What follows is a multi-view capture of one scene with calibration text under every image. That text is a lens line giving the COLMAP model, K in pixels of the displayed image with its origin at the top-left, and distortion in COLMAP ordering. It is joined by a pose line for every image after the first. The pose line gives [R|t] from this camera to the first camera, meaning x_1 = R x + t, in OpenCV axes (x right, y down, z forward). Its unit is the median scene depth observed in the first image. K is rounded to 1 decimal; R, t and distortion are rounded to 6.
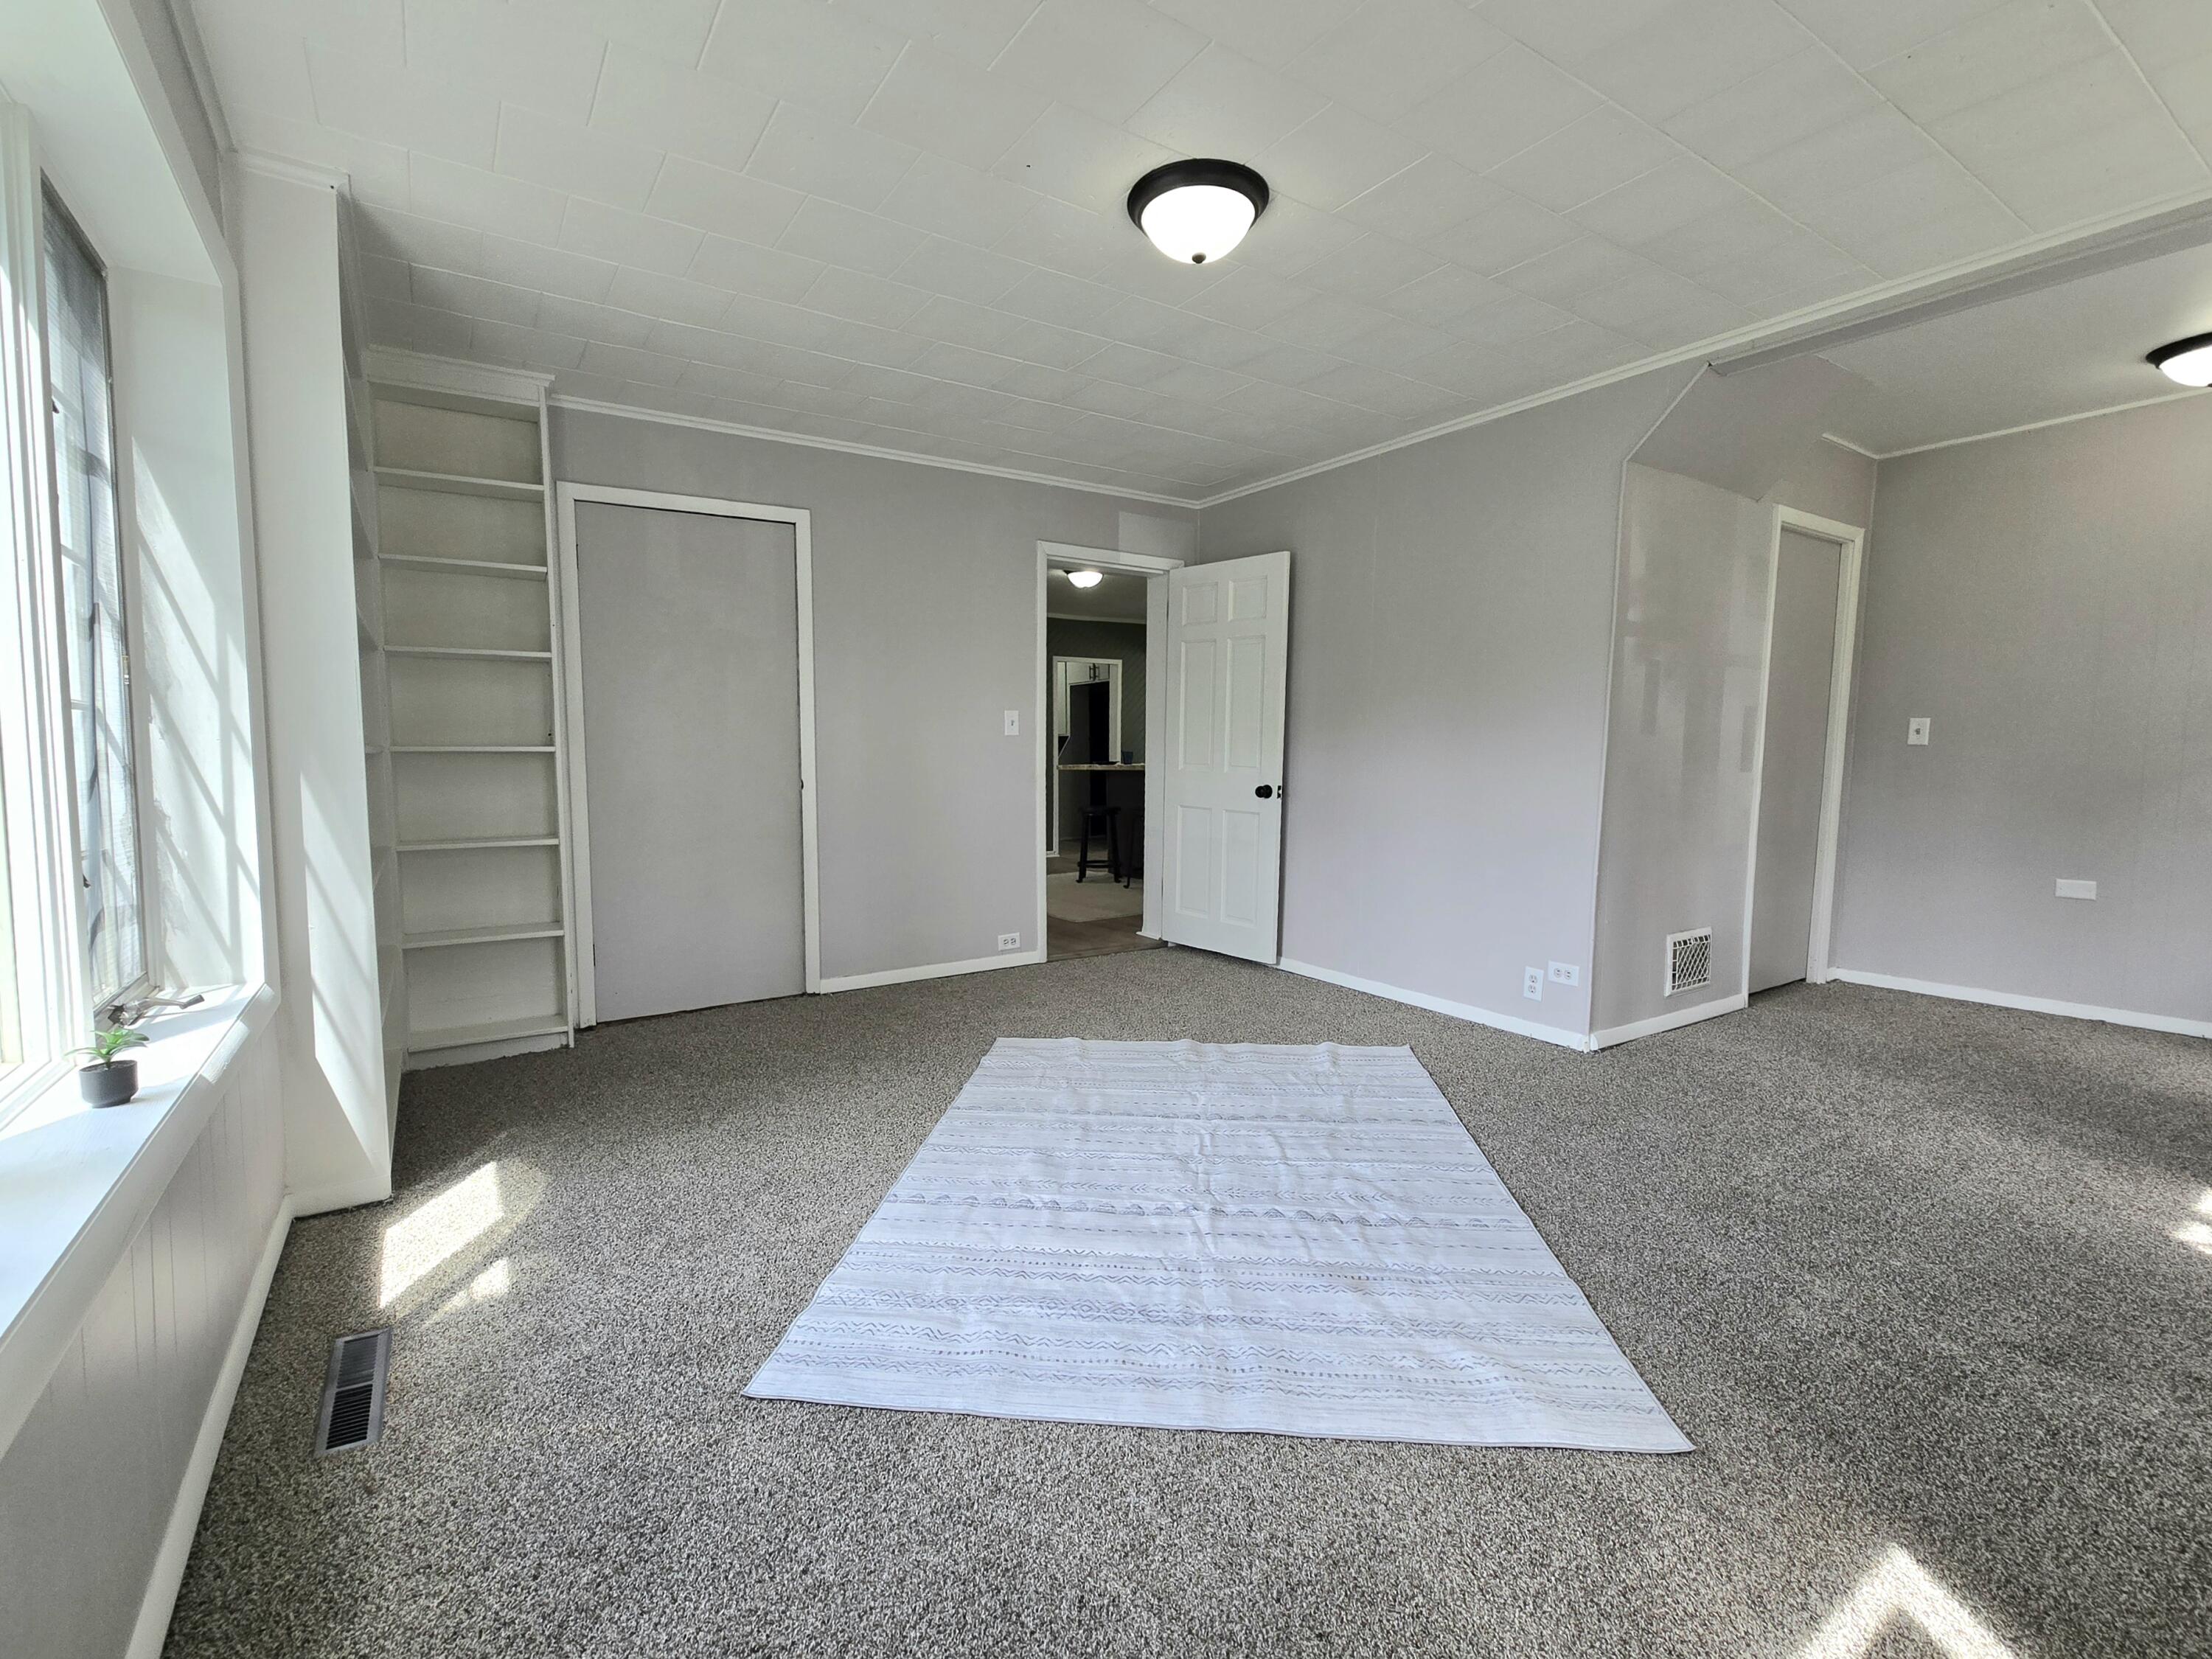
lens RADIAL K [[949.1, 0, 1109.2], [0, 949.1, 826.5], [0, 0, 1]] dist [0.001995, 0.000919]
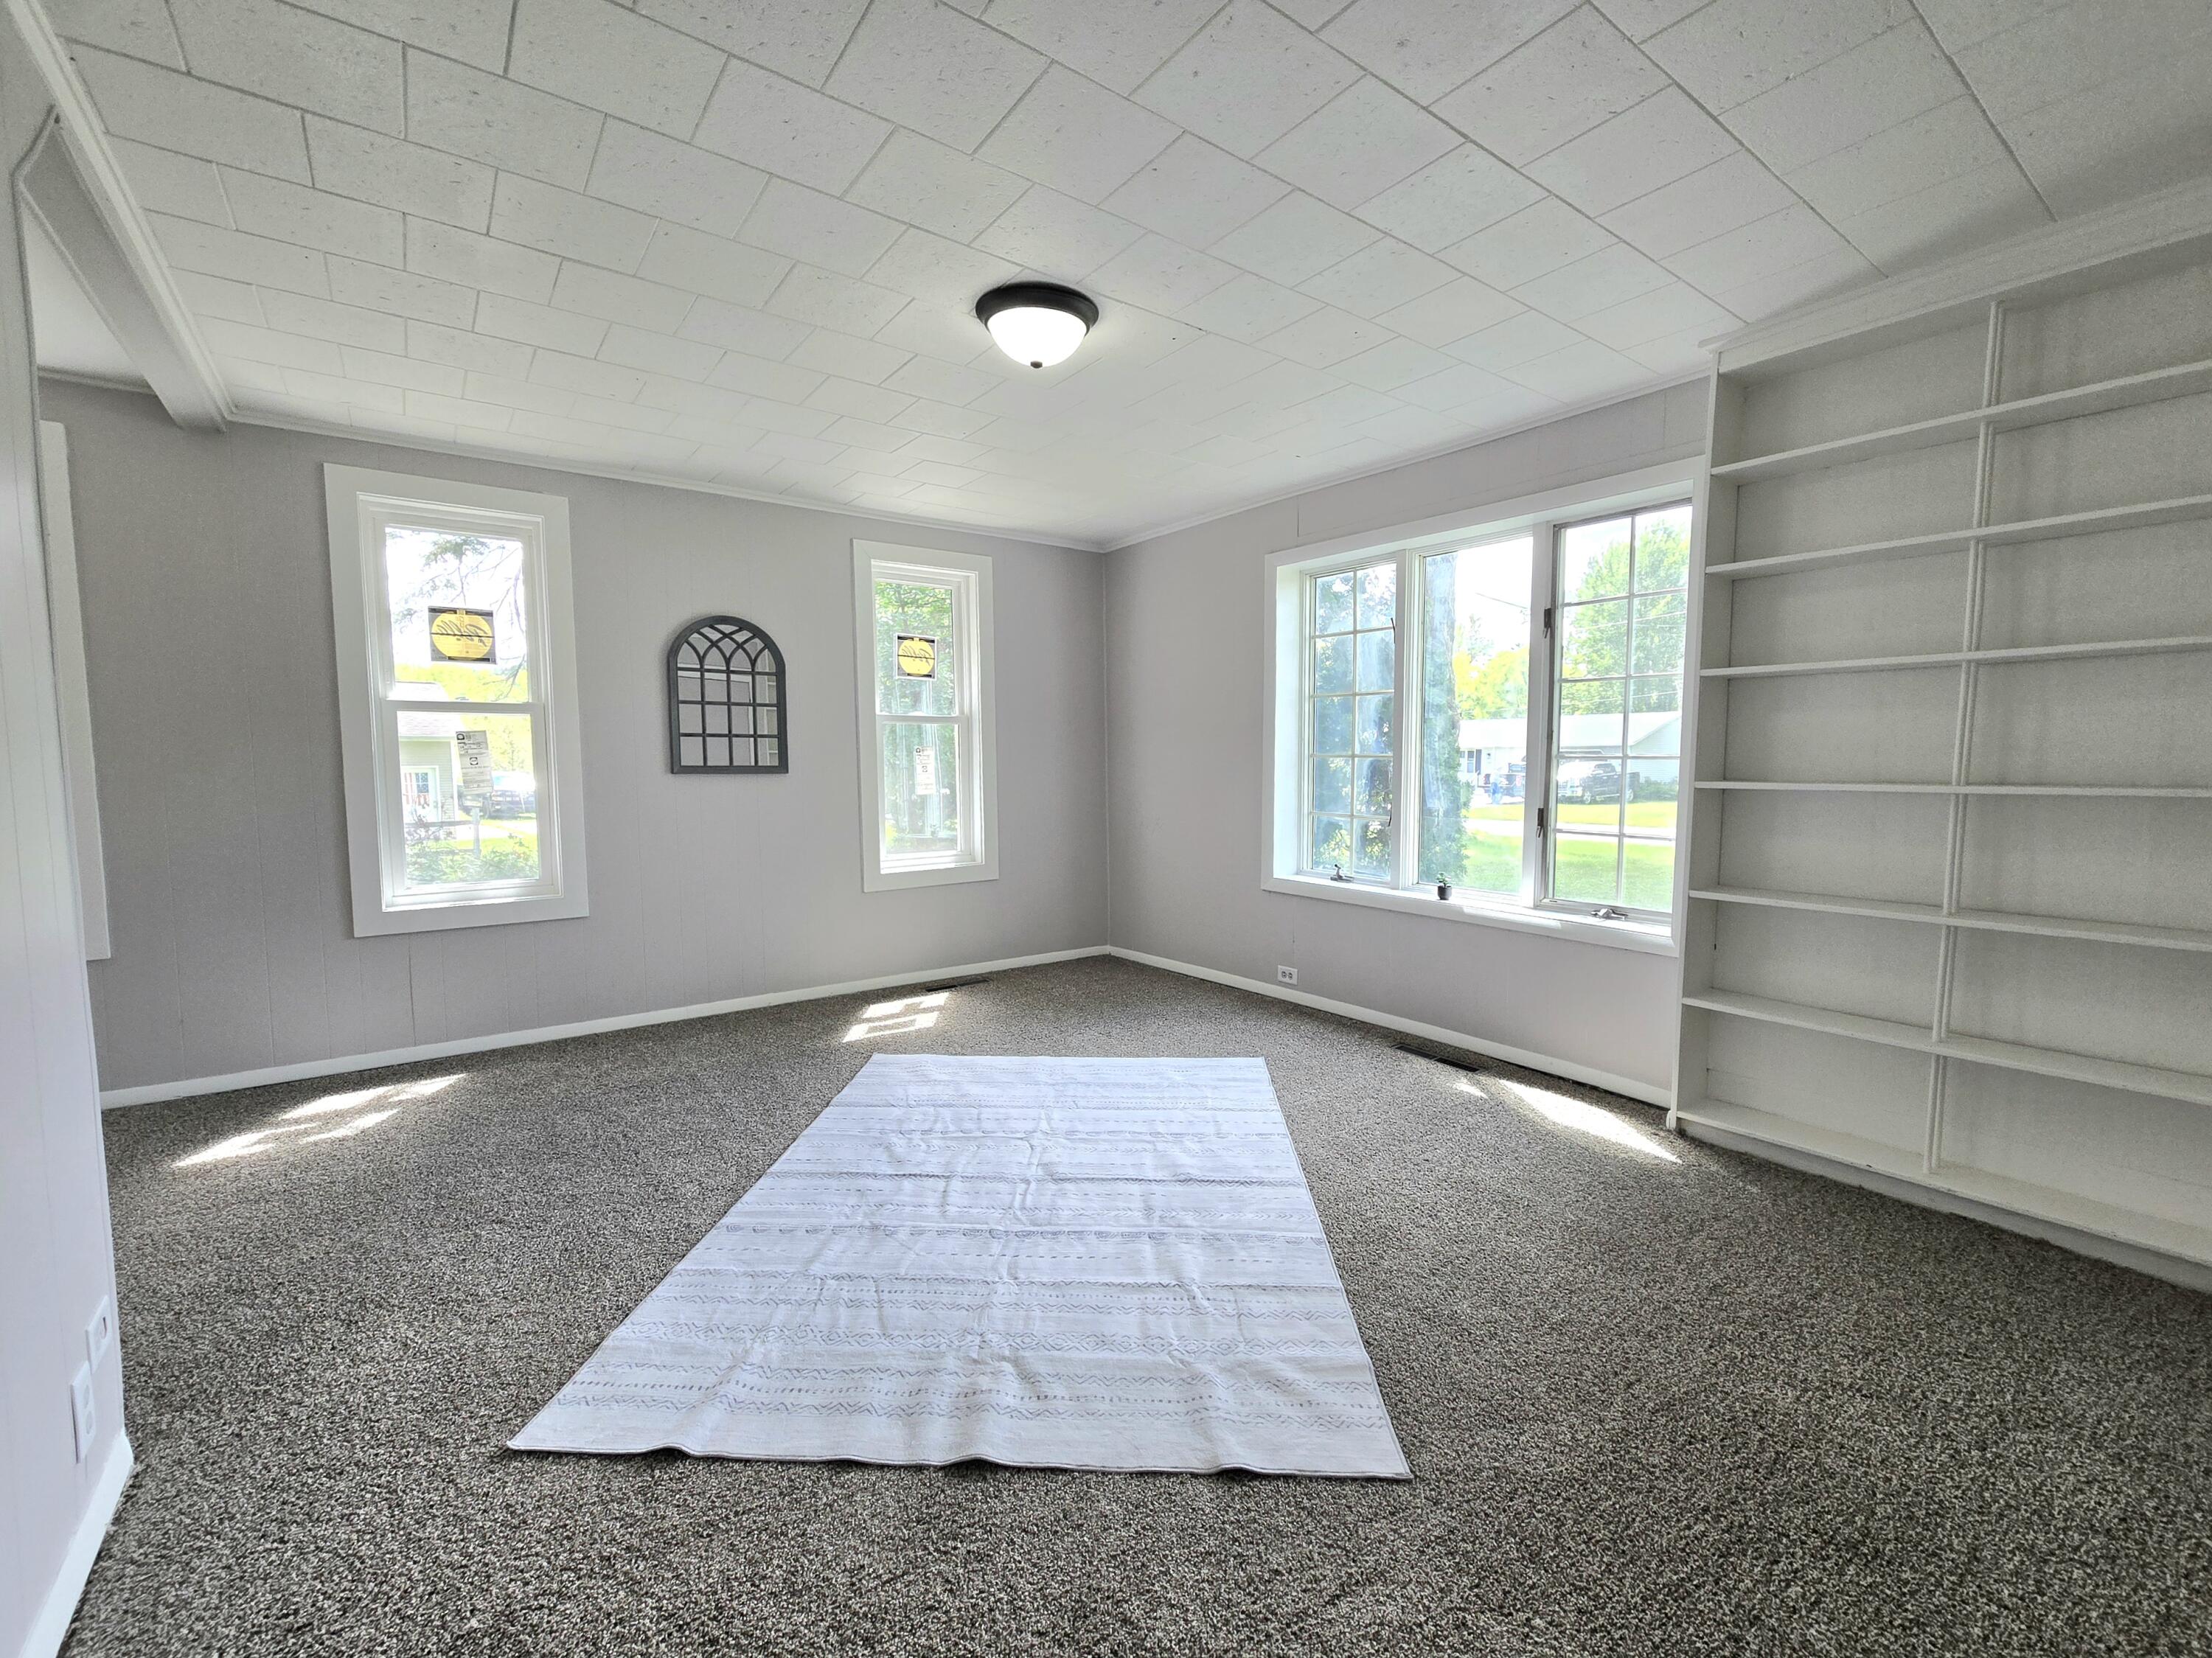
lens RADIAL K [[919.6, 0, 1109.1], [0, 919.6, 824.9], [0, 0, 1]] dist [0.003074, 0.000891]
pose [[-0.999218, 0.007156, -0.038894, 0.052144], [0.001083, 0.988076, 0.153962, -0.218829], [0.039531, 0.153799, -0.987311, 2.202659]]
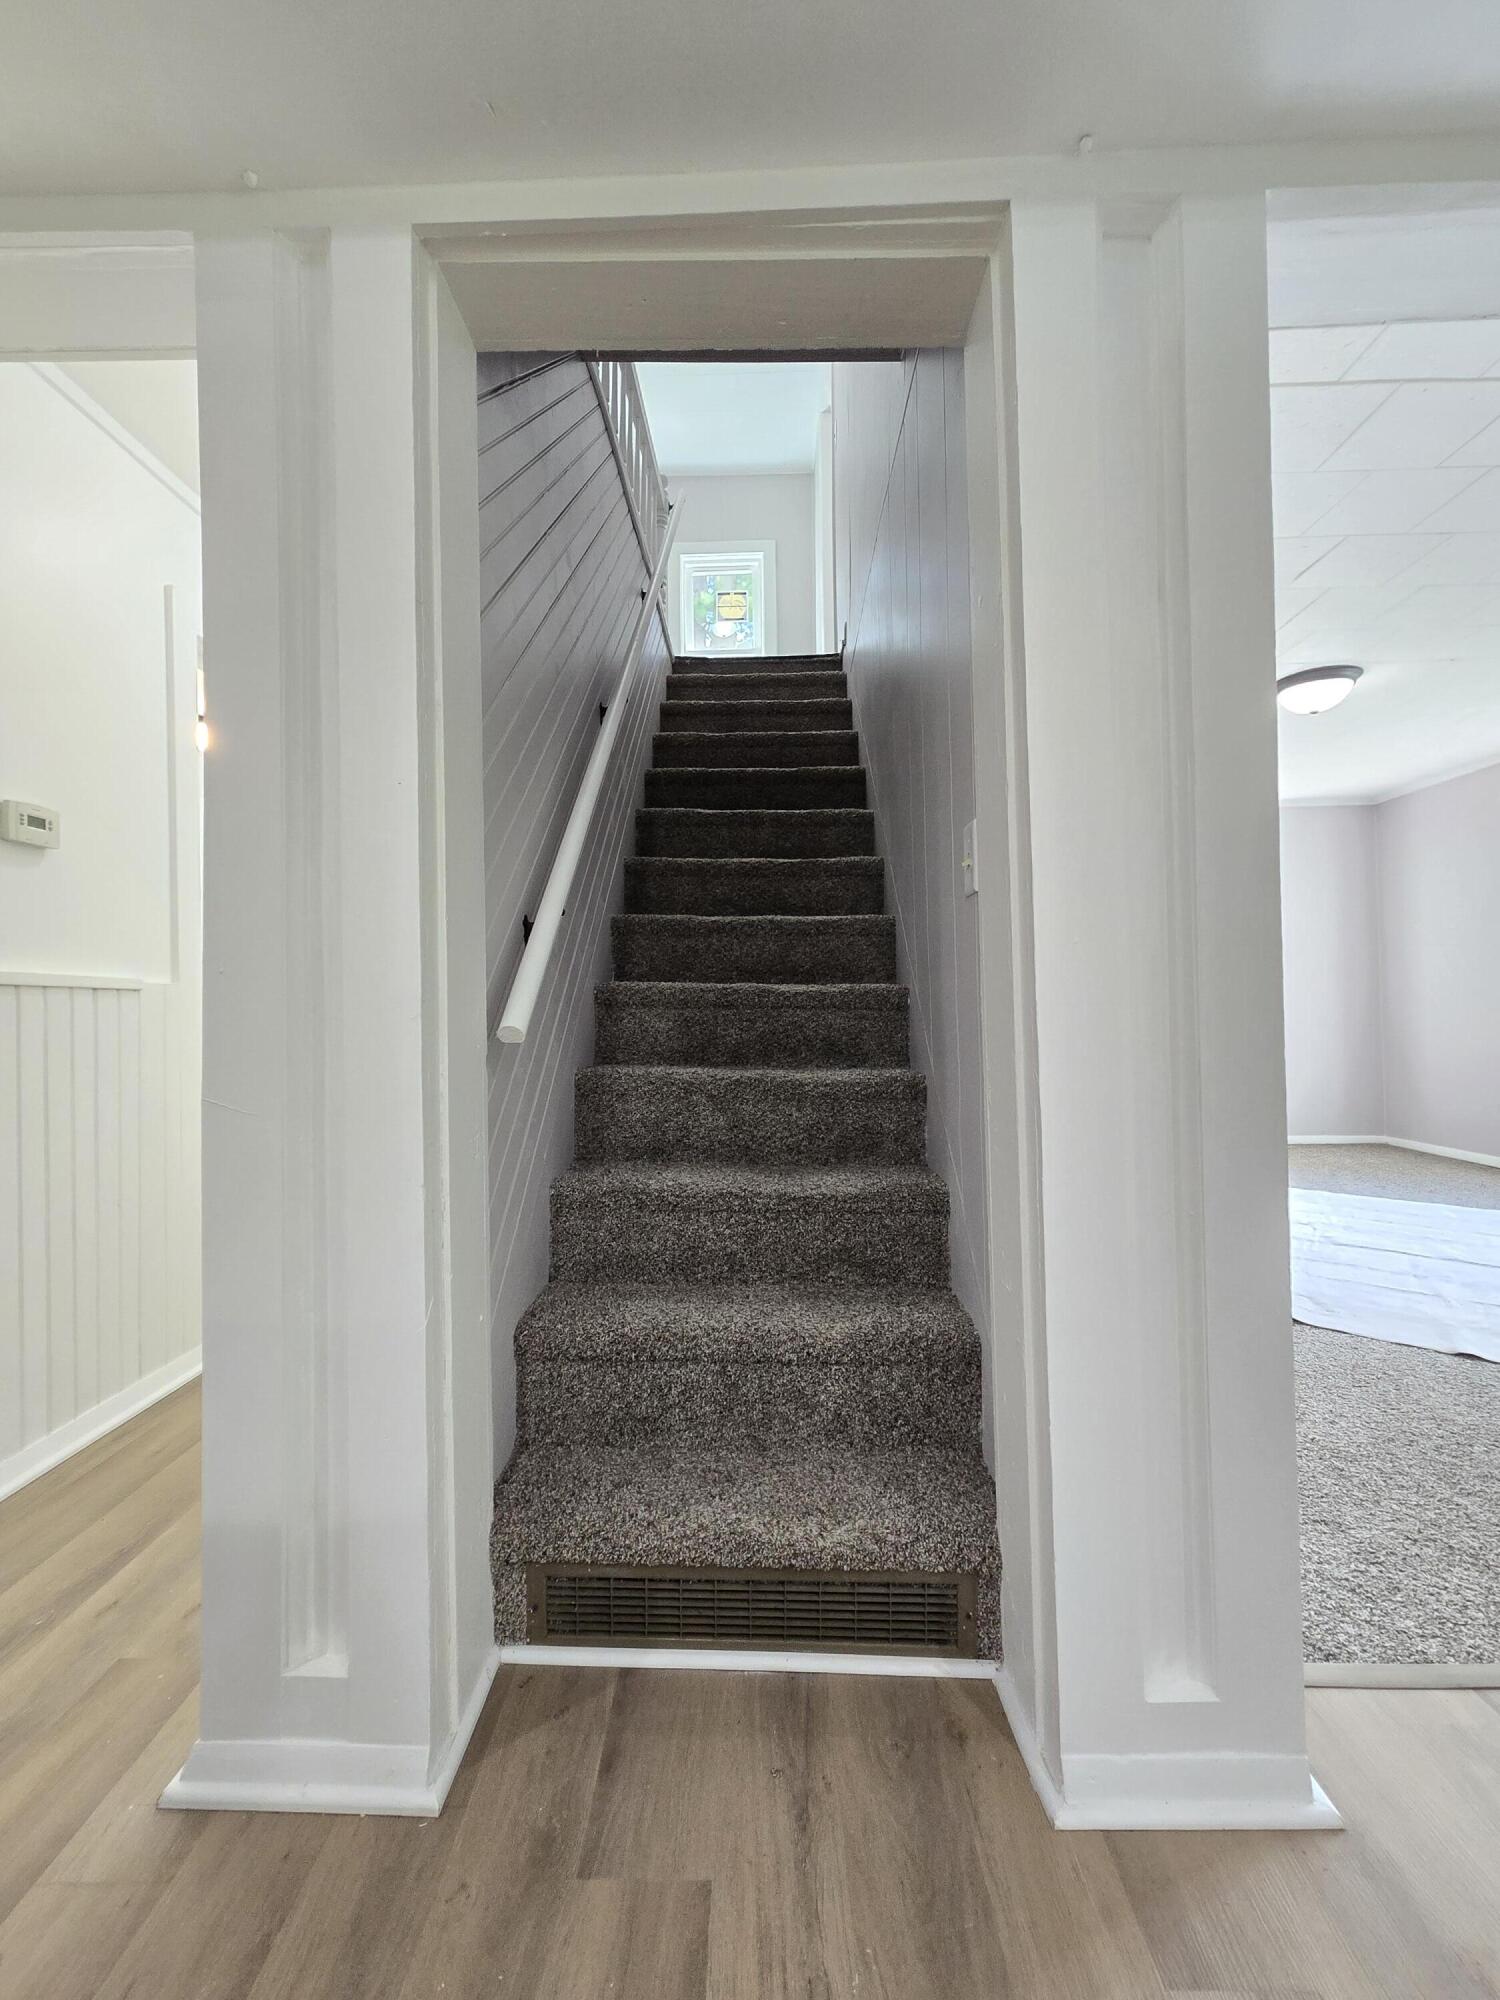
lens RADIAL K [[831.5, 0, 744.0], [0, 831.5, 994.3], [0, 0, 1]] dist [0.003074, 0.000891]
pose [[-0.810914, 0.017150, 0.584915, 0.054344], [0.055469, 0.997322, 0.047661, -0.195514], [-0.582531, 0.071094, -0.809693, 2.966605]]
